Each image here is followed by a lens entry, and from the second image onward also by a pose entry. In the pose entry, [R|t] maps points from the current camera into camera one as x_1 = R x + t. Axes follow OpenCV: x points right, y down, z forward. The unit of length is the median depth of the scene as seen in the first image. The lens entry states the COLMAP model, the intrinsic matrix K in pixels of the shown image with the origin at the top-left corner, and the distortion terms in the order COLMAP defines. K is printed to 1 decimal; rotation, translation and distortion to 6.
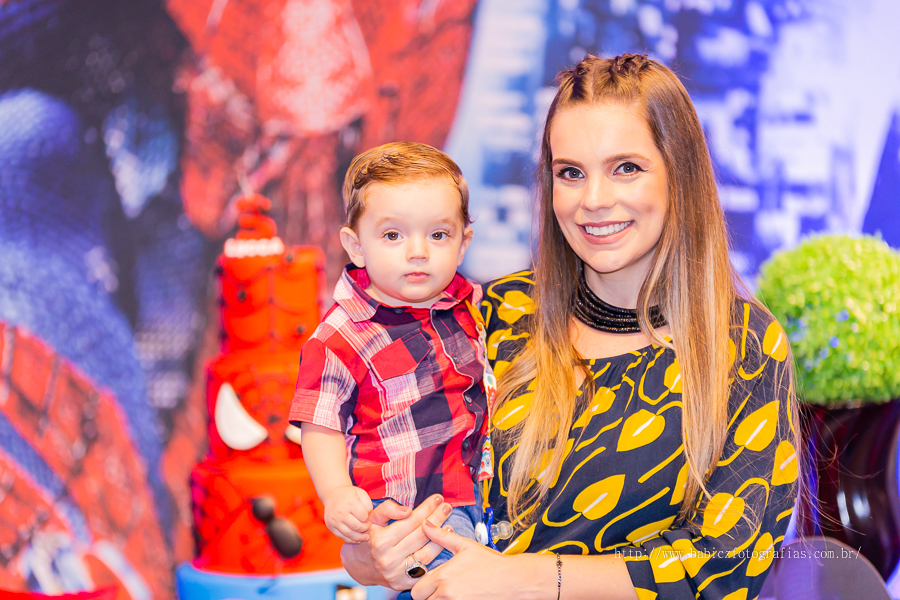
lens RADIAL K [[3858.8, 0, 450.0], [0, 3858.8, 300.0], [0, 0, 1]] dist [-0.265144, 5.677230]
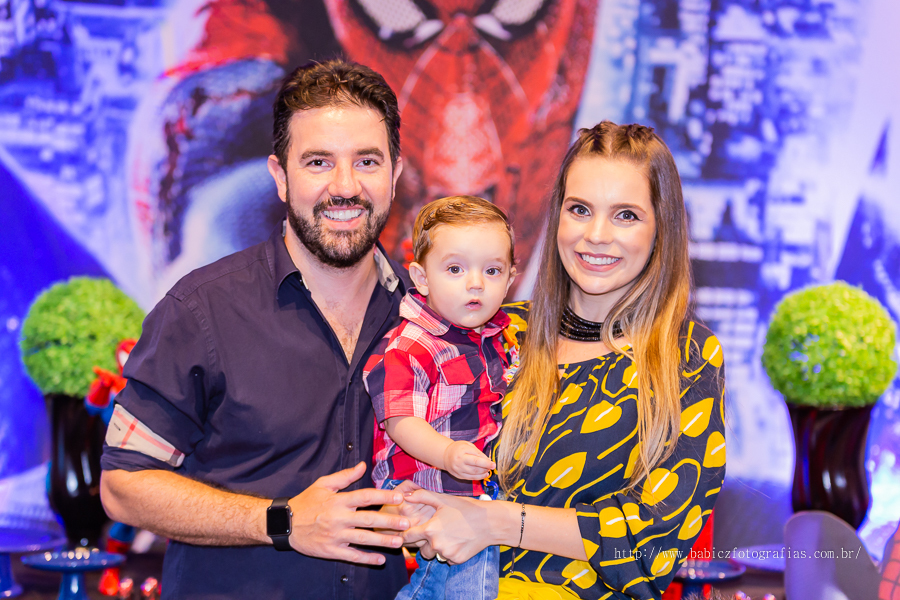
lens RADIAL K [[2259.9, 0, 450.0], [0, 2259.9, 300.0], [0, 0, 1]] dist [0.013950, -0.343419]
pose [[0.998229, 0.044650, -0.039306, -0.003909], [-0.044551, 0.999001, 0.003394, -0.006524], [0.039418, -0.001637, 0.999221, 0.141985]]
